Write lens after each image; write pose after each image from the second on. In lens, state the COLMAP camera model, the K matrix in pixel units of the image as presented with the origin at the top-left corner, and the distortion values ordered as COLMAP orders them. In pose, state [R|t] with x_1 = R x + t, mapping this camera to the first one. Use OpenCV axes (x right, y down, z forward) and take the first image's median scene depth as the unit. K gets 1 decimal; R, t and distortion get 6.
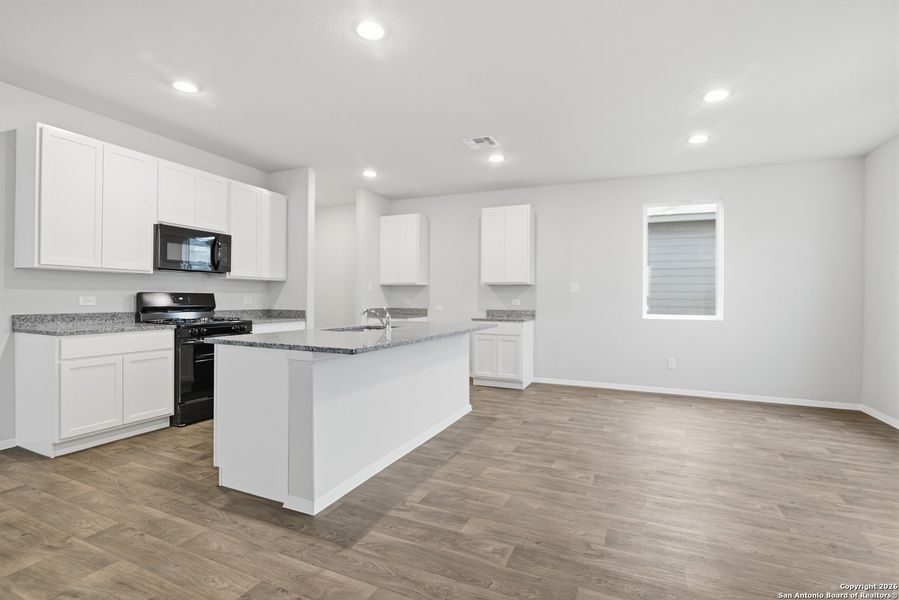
lens RADIAL K [[408.7, 0, 455.0], [0, 408.7, 304.4], [0, 0, 1]] dist [-0.016243, -0.000049]
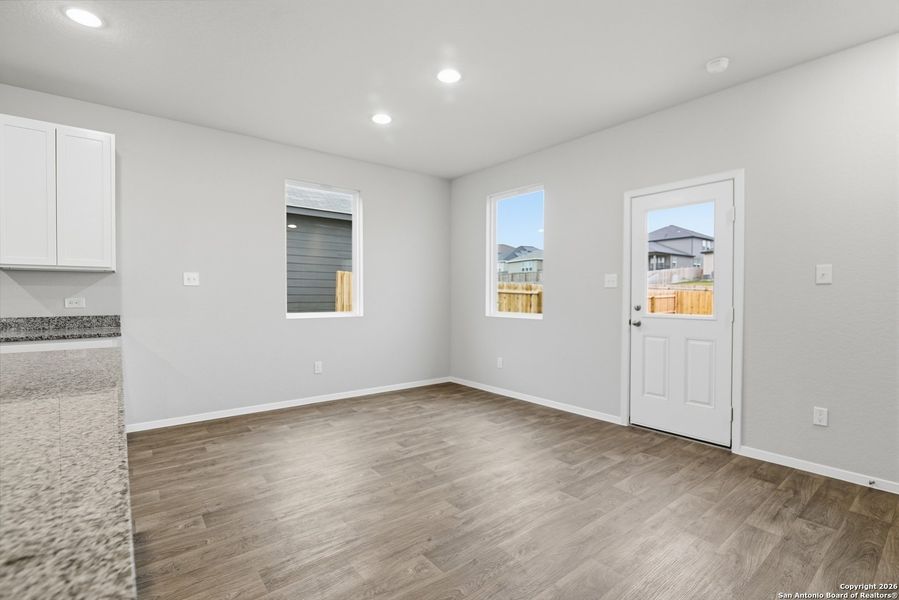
lens RADIAL K [[408.7, 0, 447.3], [0, 408.7, 298.3], [0, 0, 1]] dist [-0.016243, -0.000049]
pose [[0.468611, -0.006916, 0.883378, -0.201380], [0.014696, 0.999892, 0.000033, -0.001152], [-0.883282, 0.012967, 0.468662, 0.296210]]
